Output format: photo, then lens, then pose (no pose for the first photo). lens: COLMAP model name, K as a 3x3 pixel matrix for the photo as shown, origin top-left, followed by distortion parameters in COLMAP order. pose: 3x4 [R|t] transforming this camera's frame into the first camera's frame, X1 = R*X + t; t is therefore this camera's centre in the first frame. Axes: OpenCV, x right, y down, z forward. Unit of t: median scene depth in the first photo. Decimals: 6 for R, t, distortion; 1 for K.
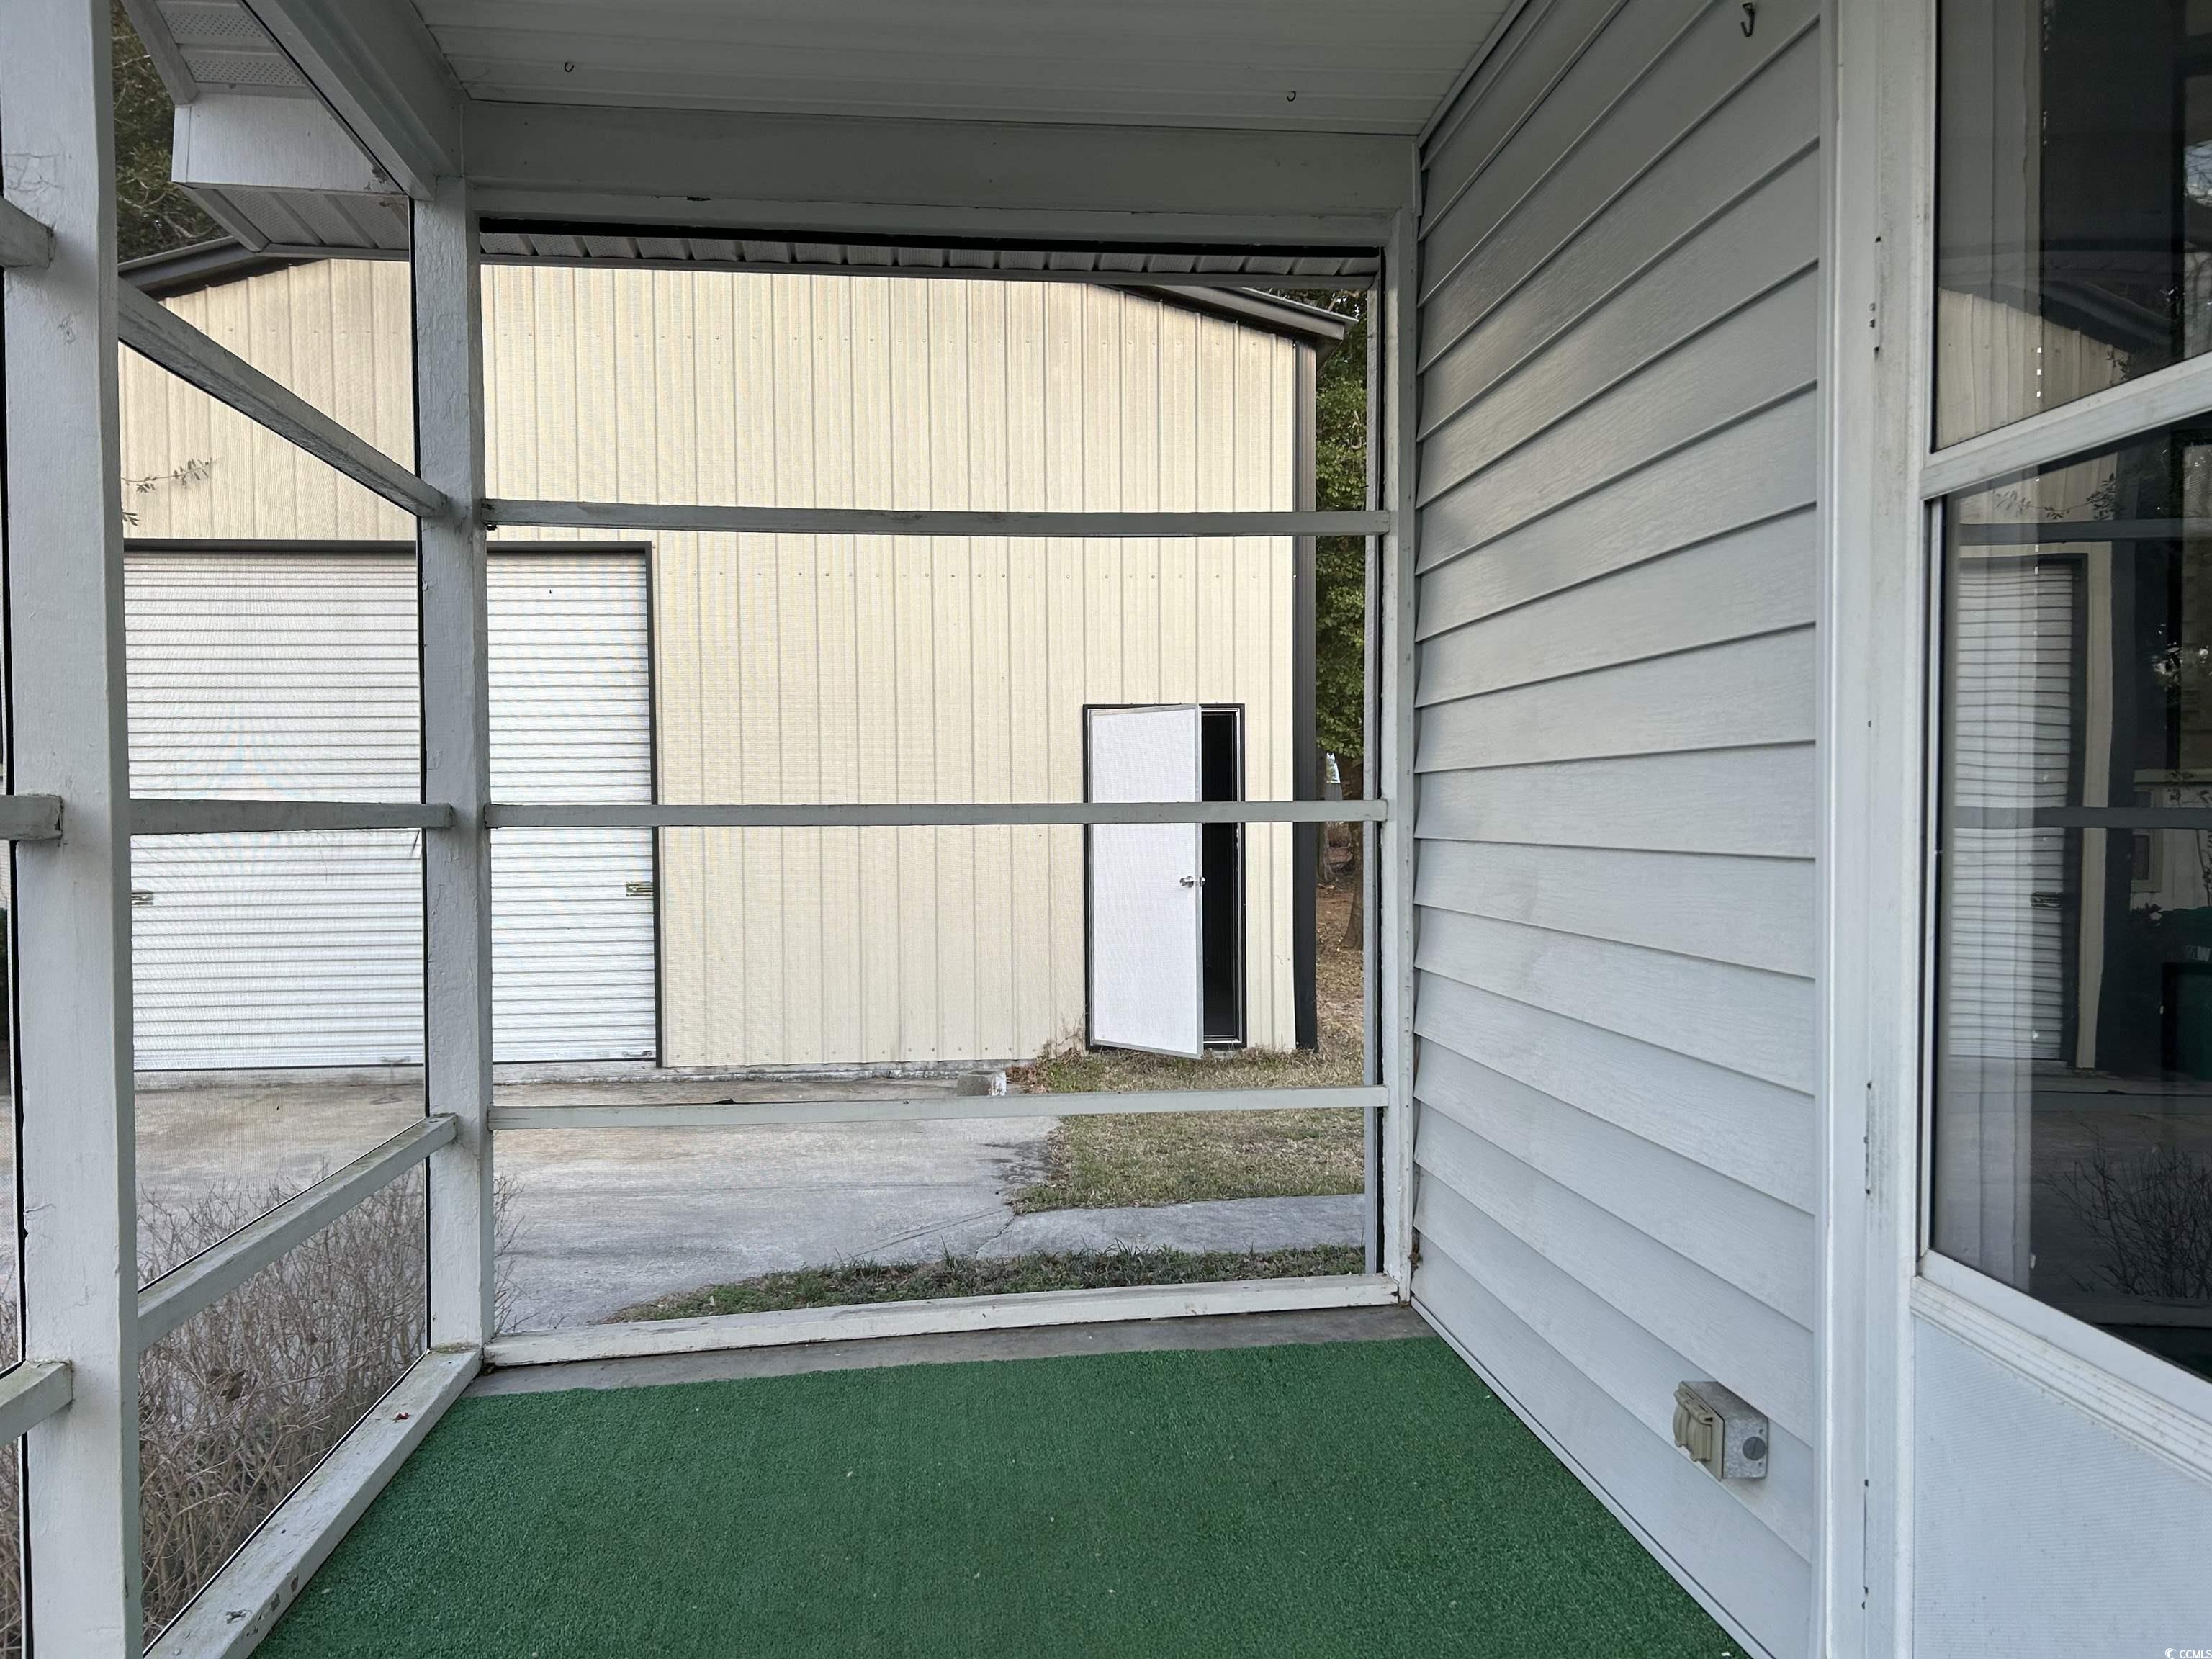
lens RADIAL K [[1677.5, 0, 1106.0], [0, 1677.5, 829.5], [0, 0, 1]] dist [0.076463, -0.099735]
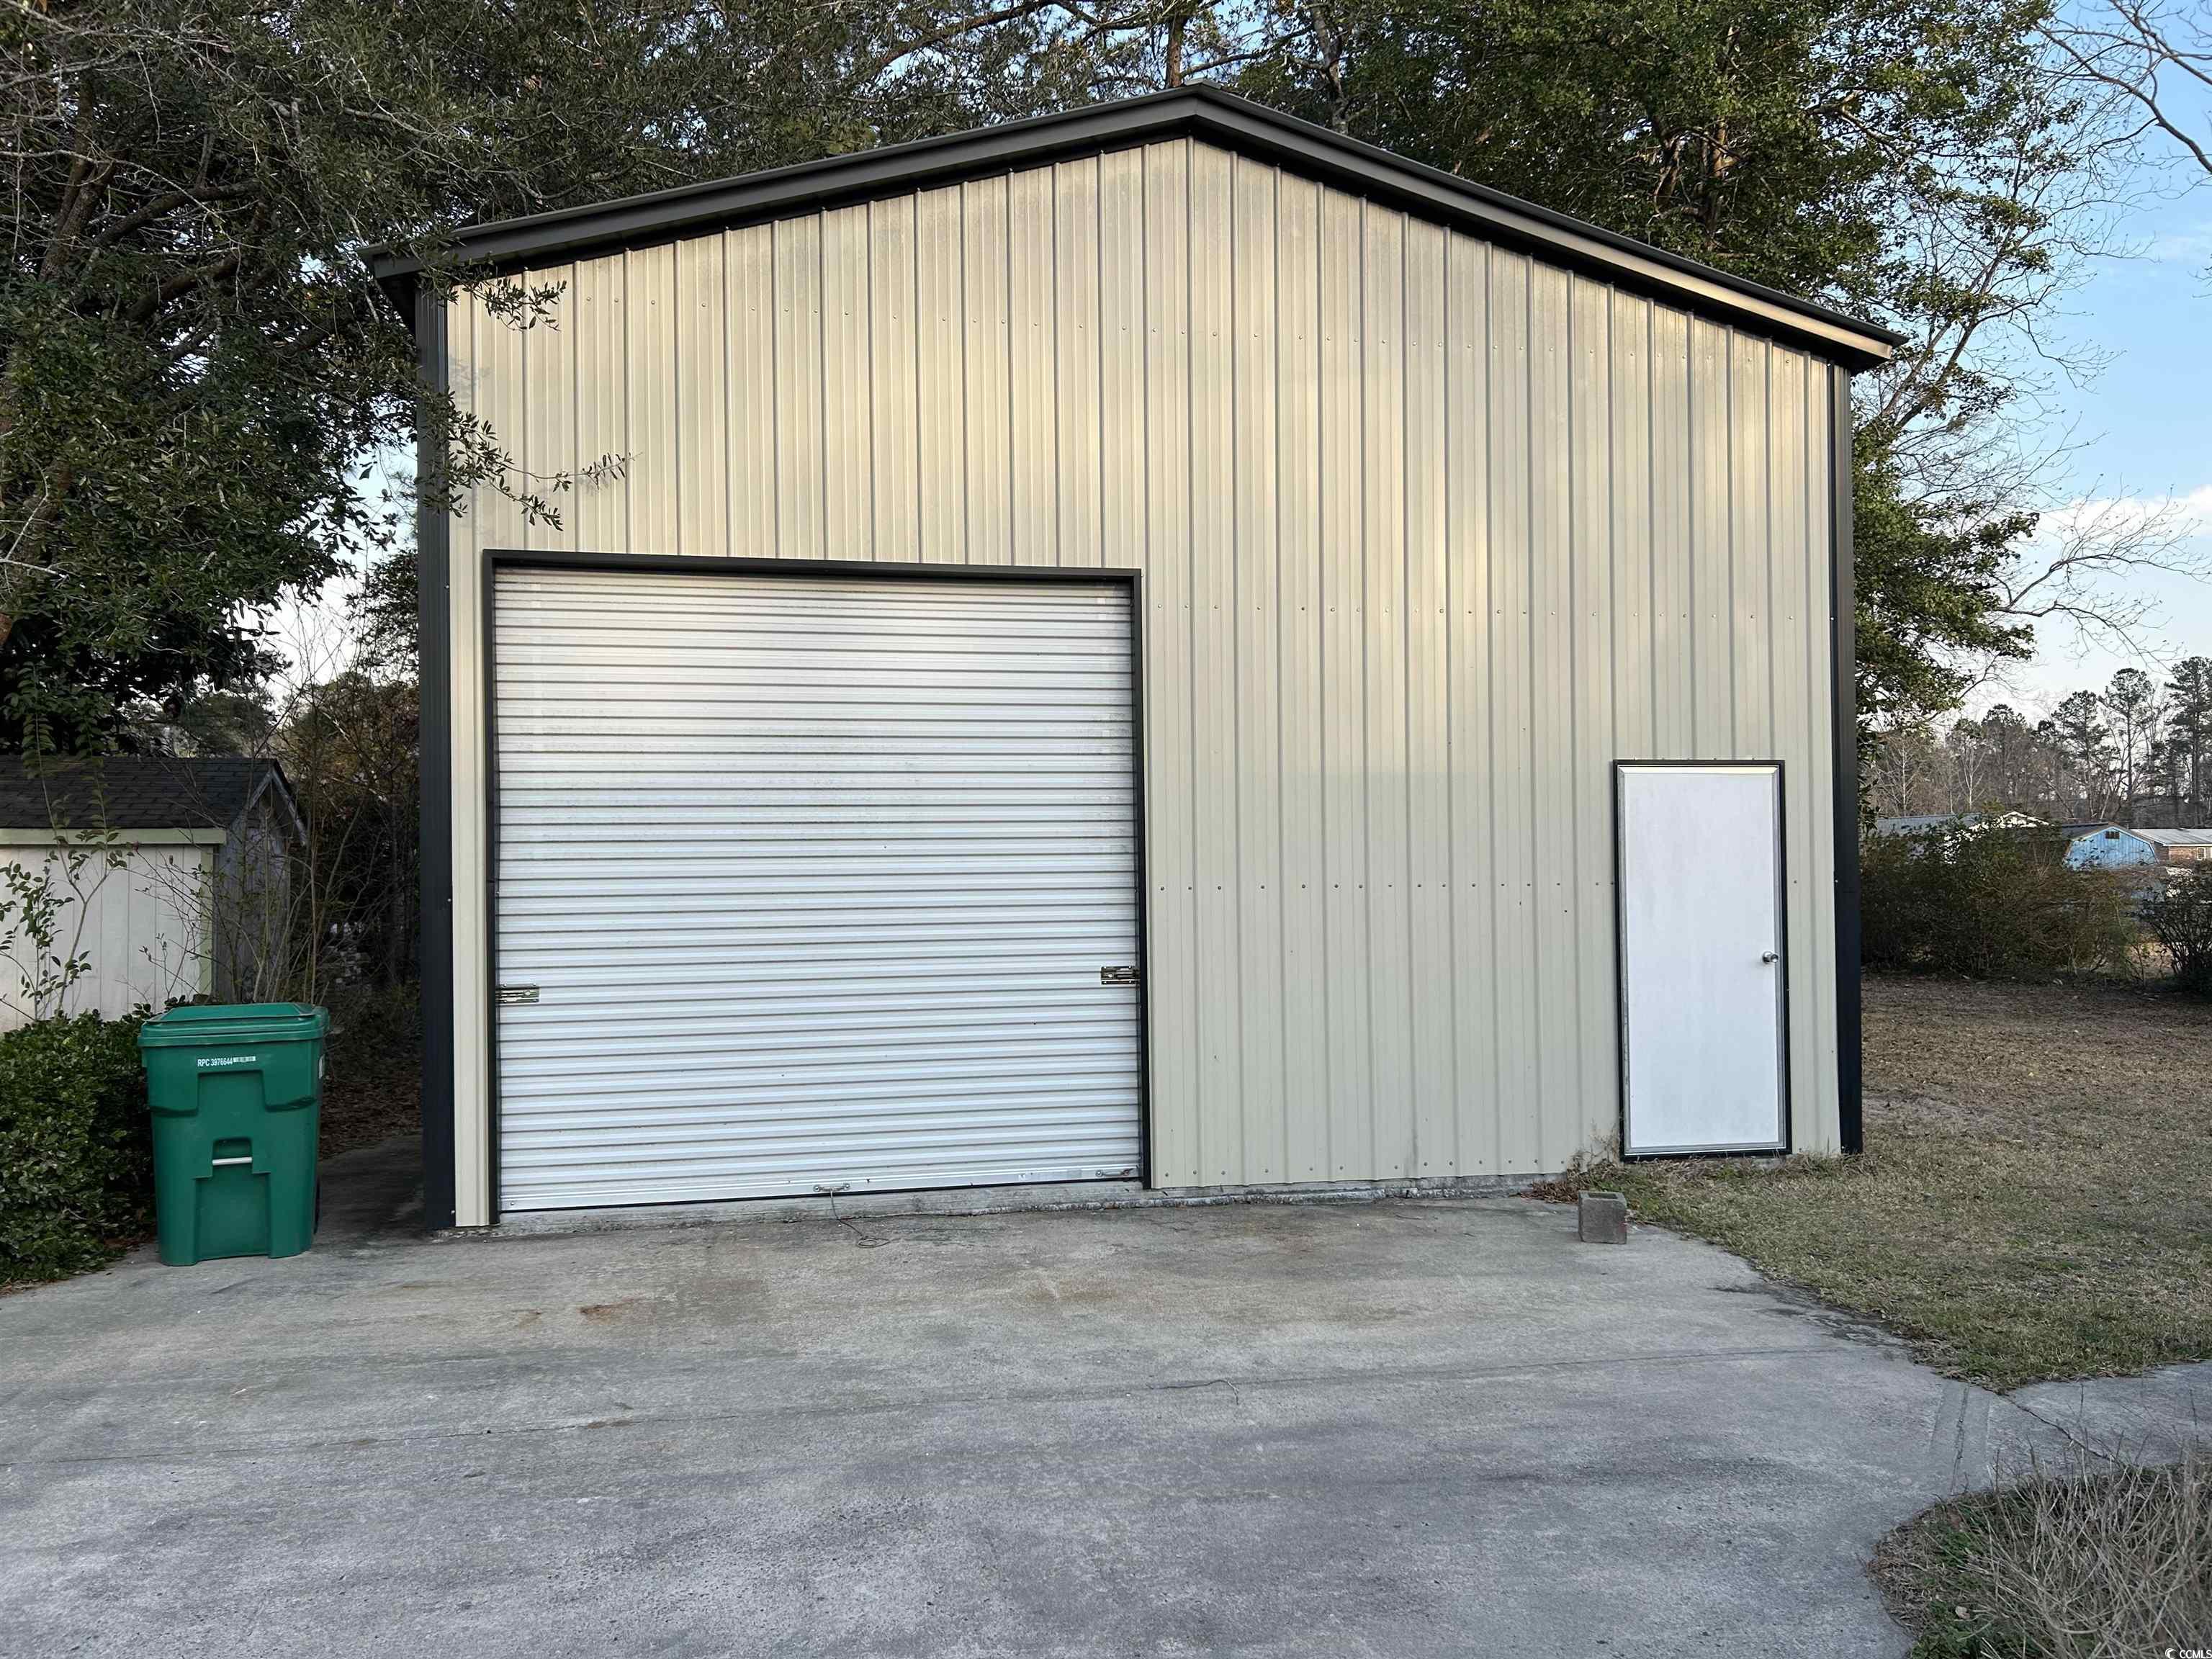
lens RADIAL K [[1651.2, 0, 1106.0], [0, 1651.2, 829.5], [0, 0, 1]] dist [0.172813, -0.250194]
pose [[0.994067, -0.000464, 0.108766, -0.374656], [0.005934, 0.998733, -0.049968, 0.003596], [-0.108605, 0.050317, 0.992811, 0.172415]]
